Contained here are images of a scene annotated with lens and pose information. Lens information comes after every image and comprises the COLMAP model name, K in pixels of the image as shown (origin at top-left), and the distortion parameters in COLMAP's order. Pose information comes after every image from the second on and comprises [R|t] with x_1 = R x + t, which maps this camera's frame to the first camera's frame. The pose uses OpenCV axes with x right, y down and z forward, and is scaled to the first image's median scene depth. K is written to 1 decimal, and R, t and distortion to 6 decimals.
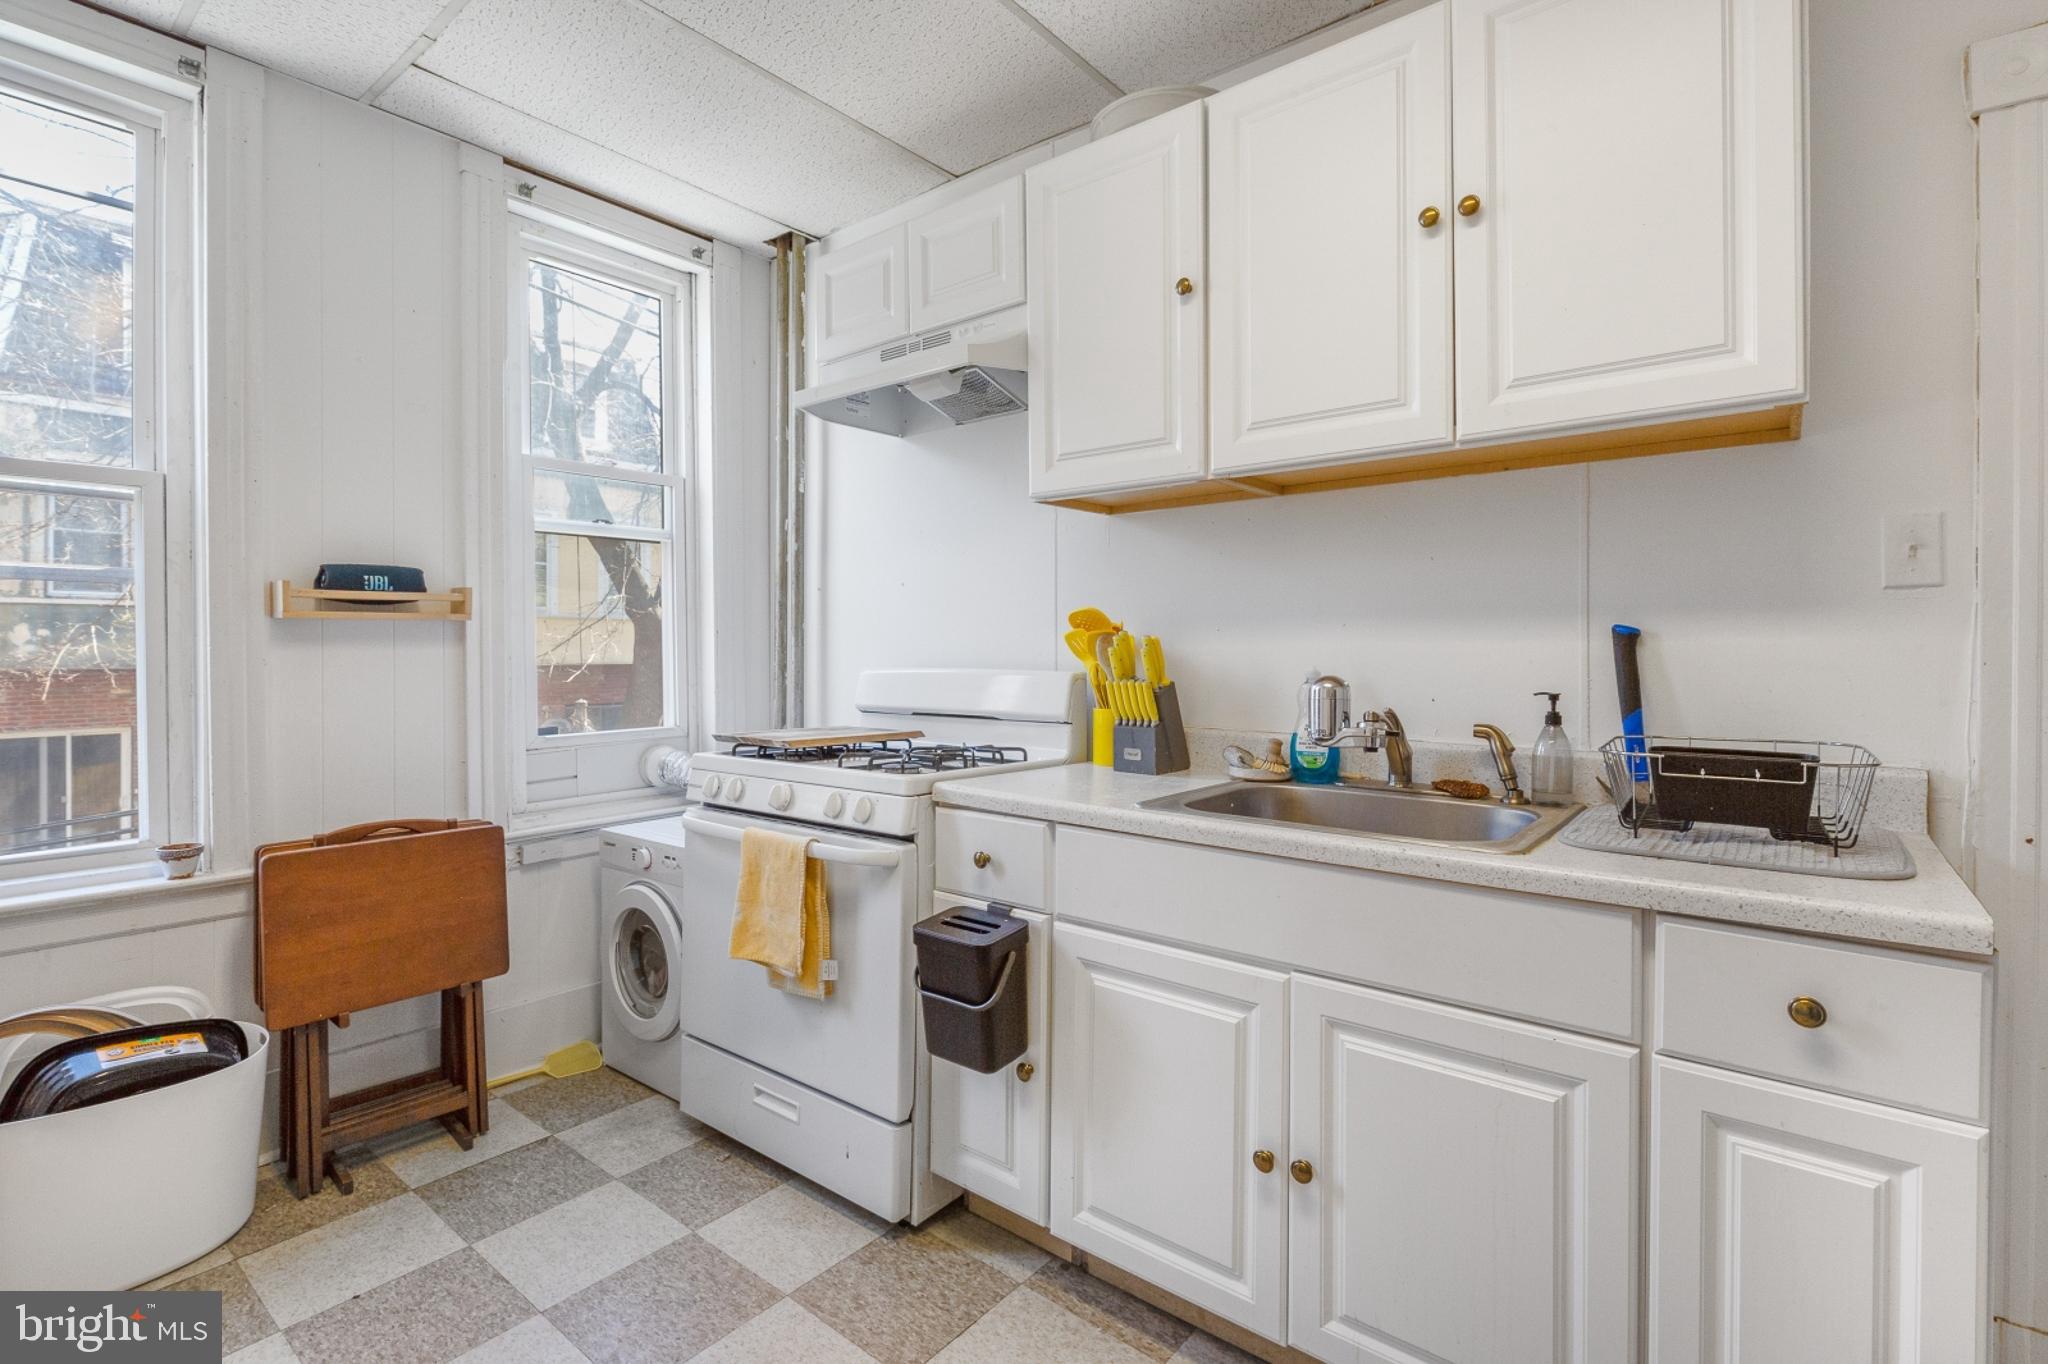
lens RADIAL K [[941.8, 0, 1016.5], [0, 941.8, 658.0], [0, 0, 1]] dist [0.000498, -0.000815]
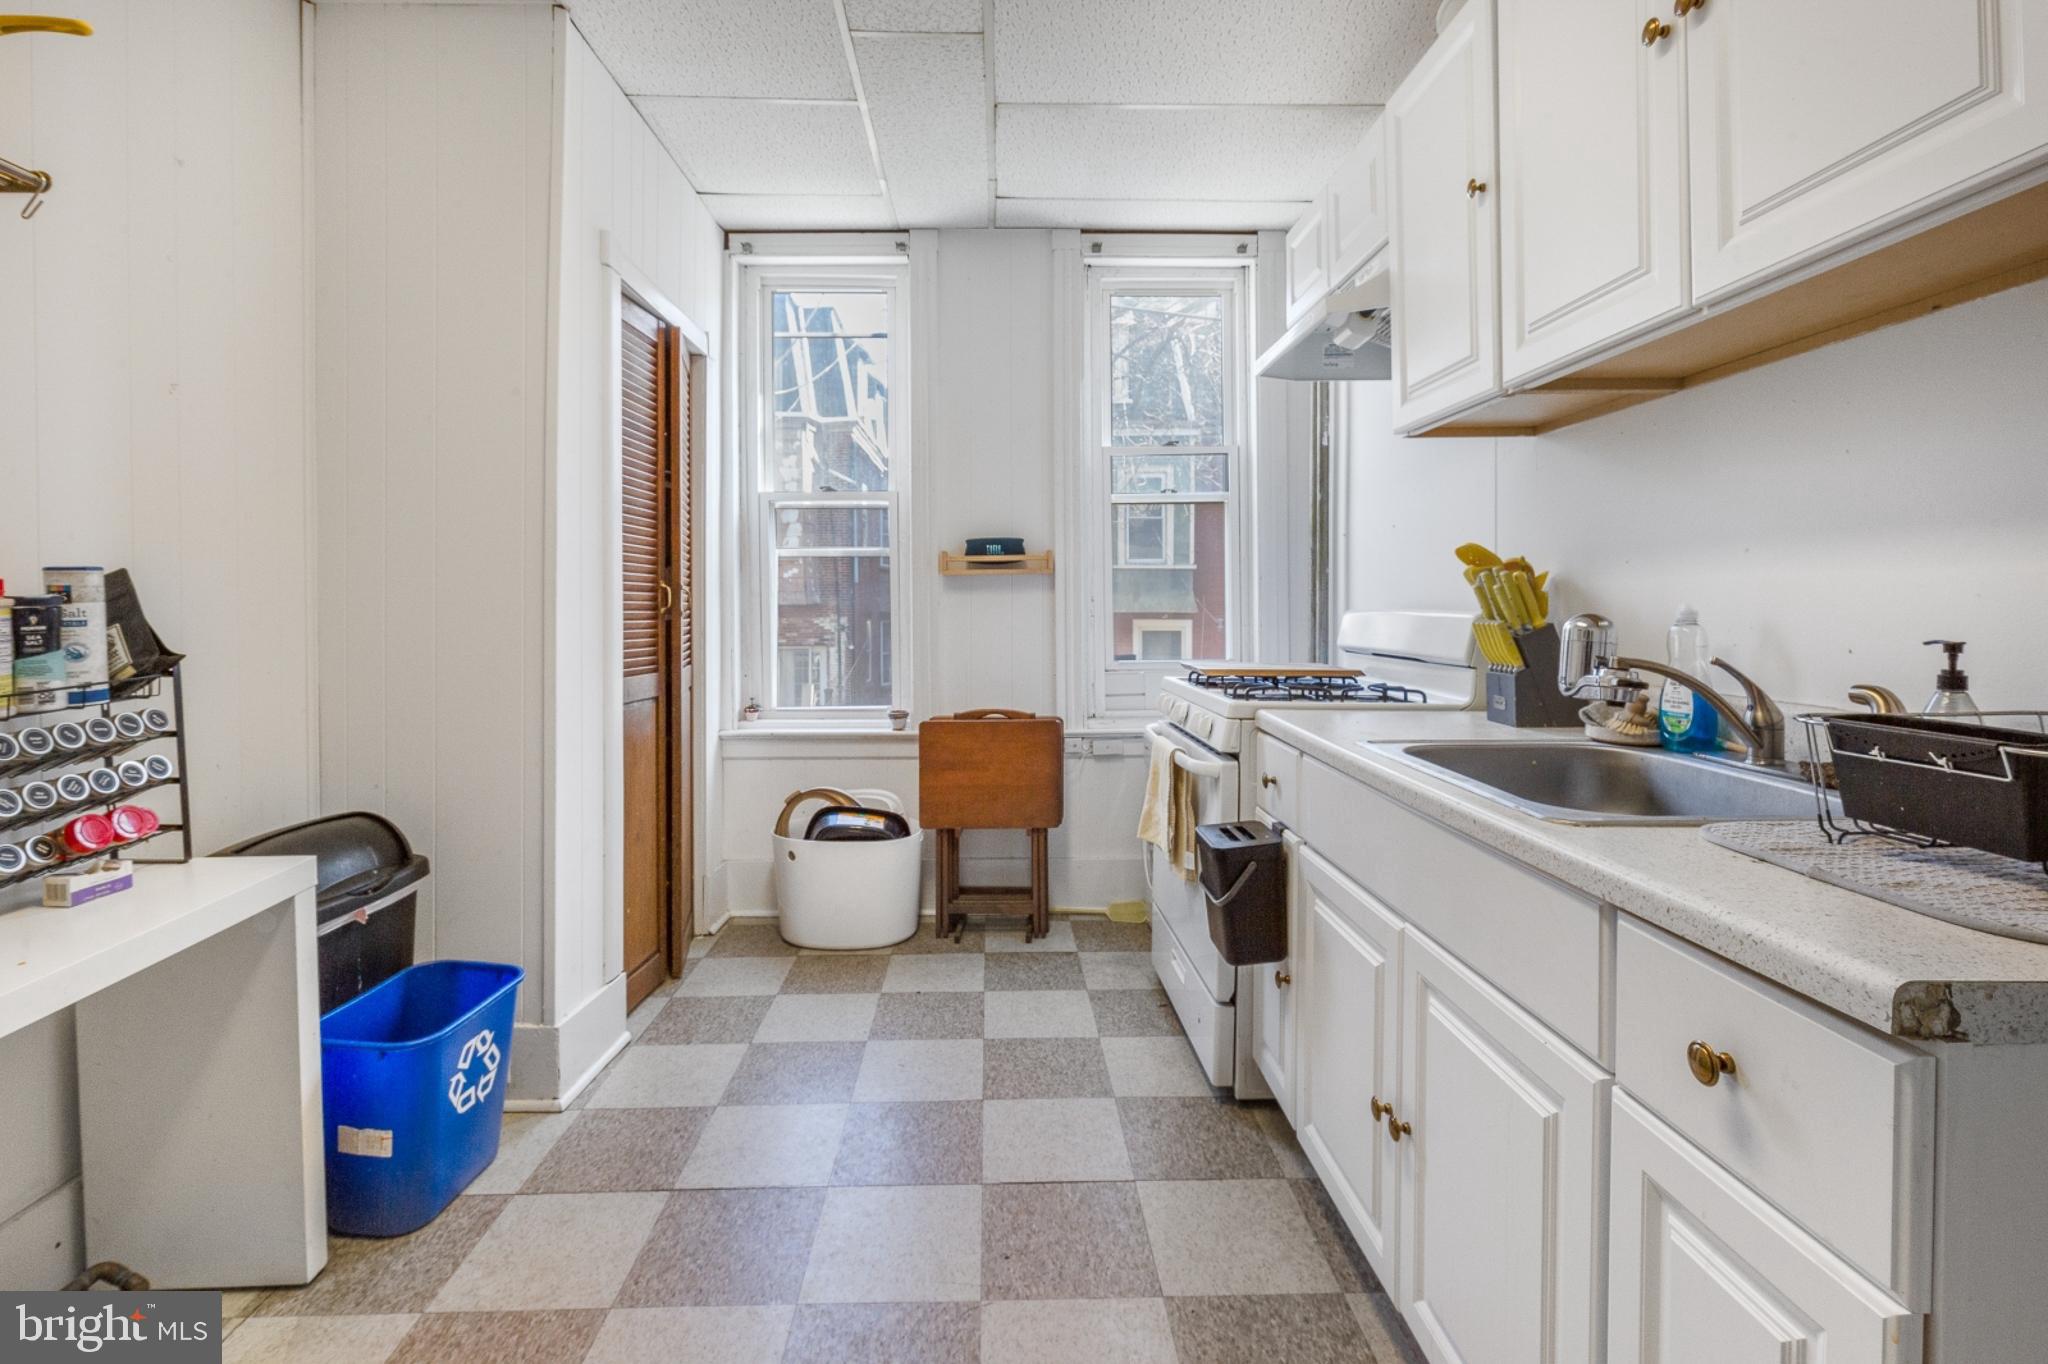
lens RADIAL K [[938.8, 0, 1024.1], [0, 938.8, 618.9], [0, 0, 1]] dist [-0.001844, -0.000733]
pose [[0.656872, 0.011422, -0.753916, 0.526657], [-0.003493, 0.999921, 0.012105, 0.012979], [0.753994, -0.005318, 0.656860, 0.065866]]
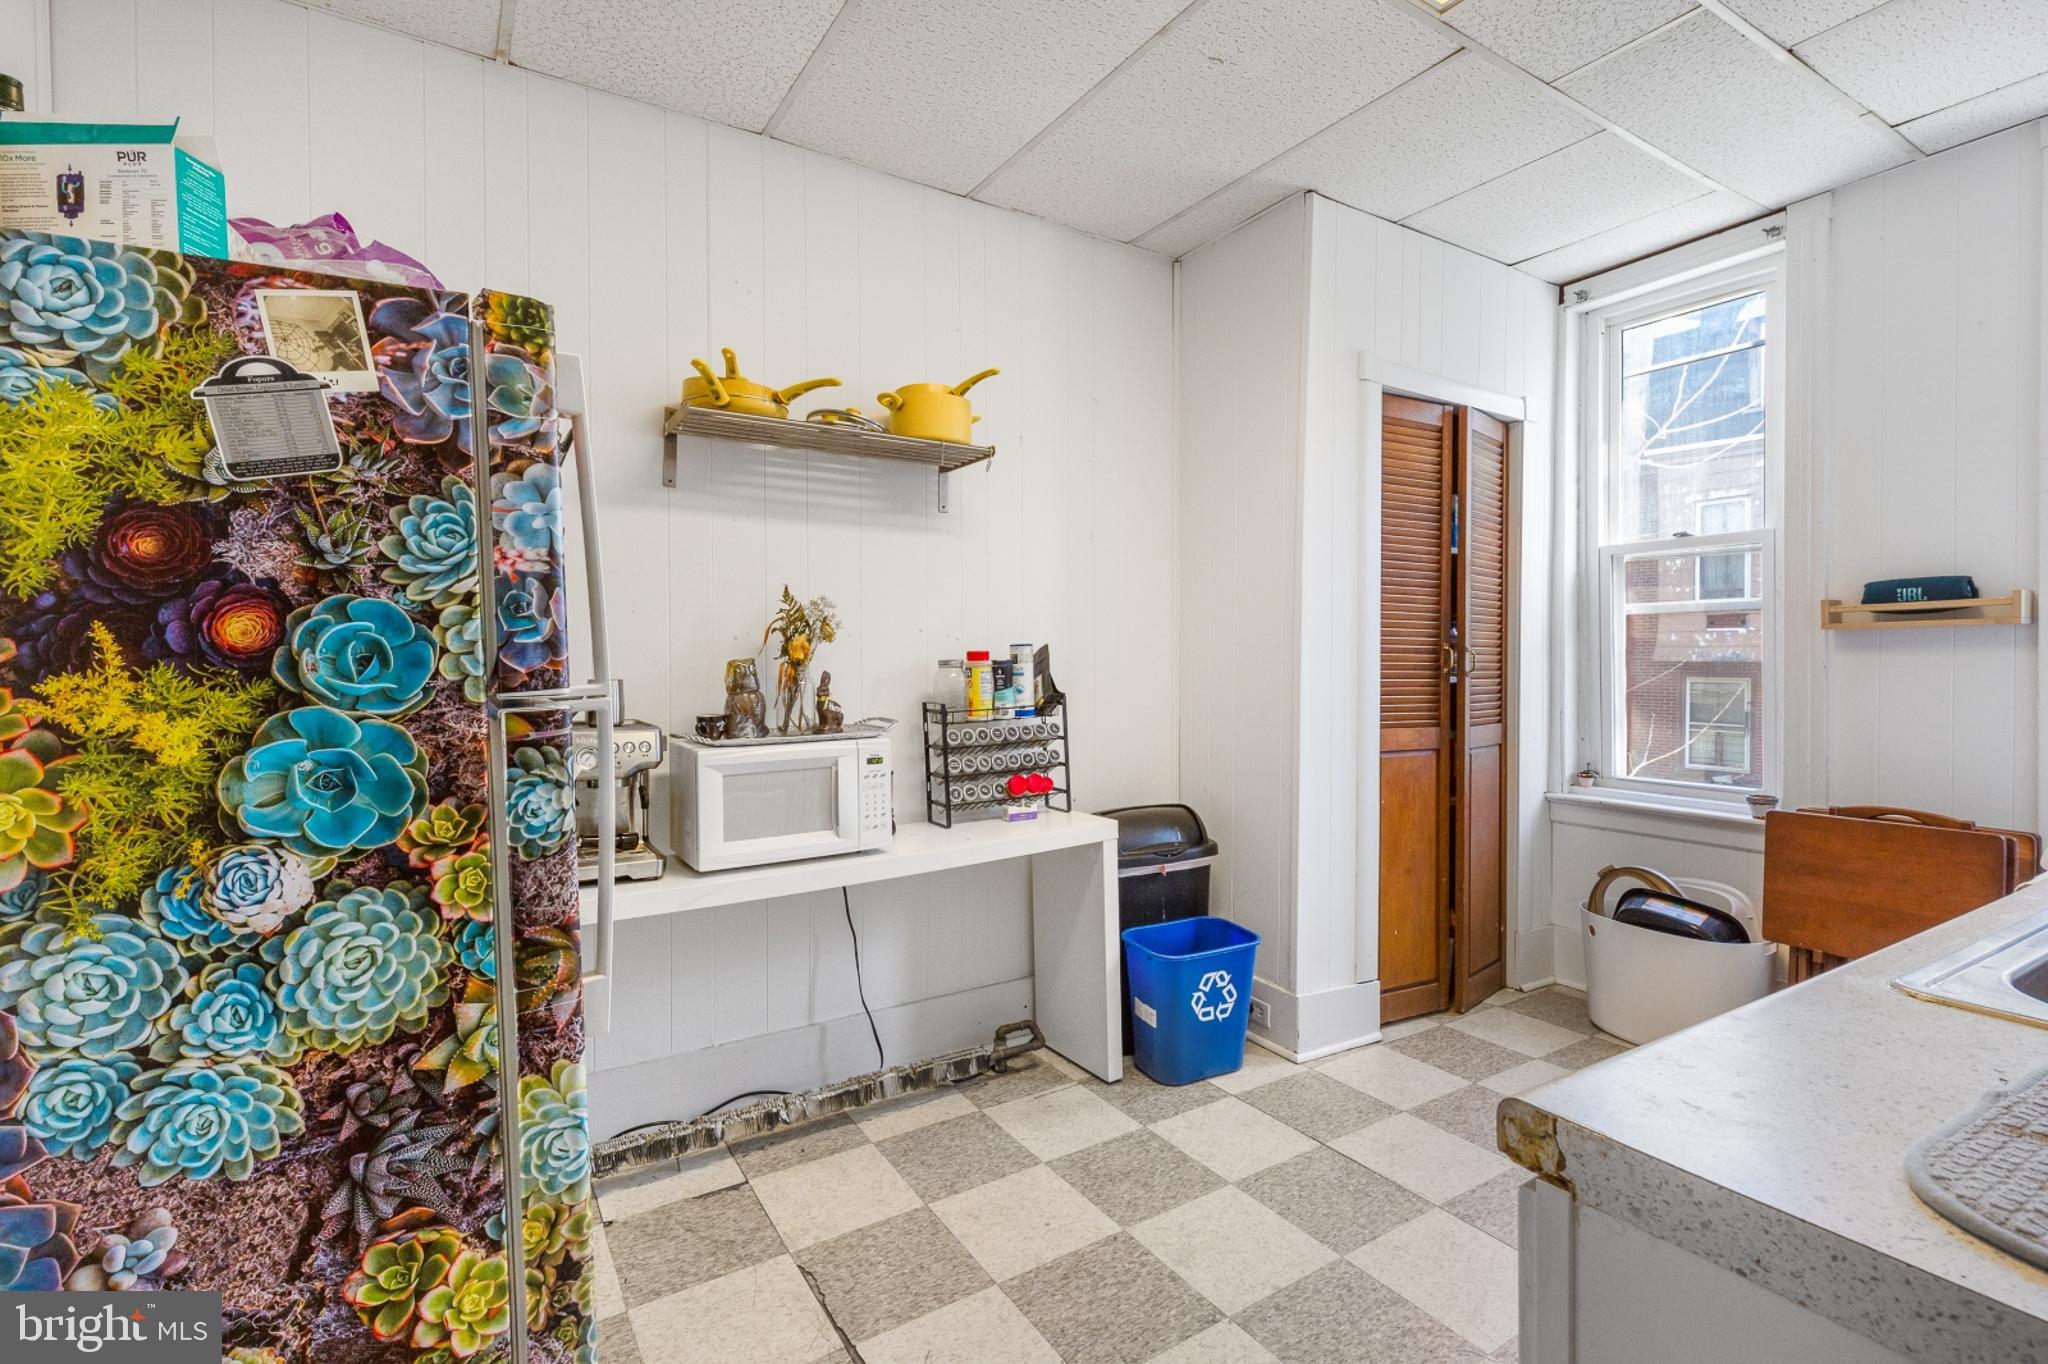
lens RADIAL K [[936.2, 0, 1024.0], [0, 936.2, 682.0], [0, 0, 1]] dist [0.001100, -0.000221]
pose [[-0.318520, 0.020954, -0.947685, 0.774792], [-0.008720, 0.999649, 0.025034, 0.005663], [0.947876, 0.016238, -0.318225, 0.403762]]
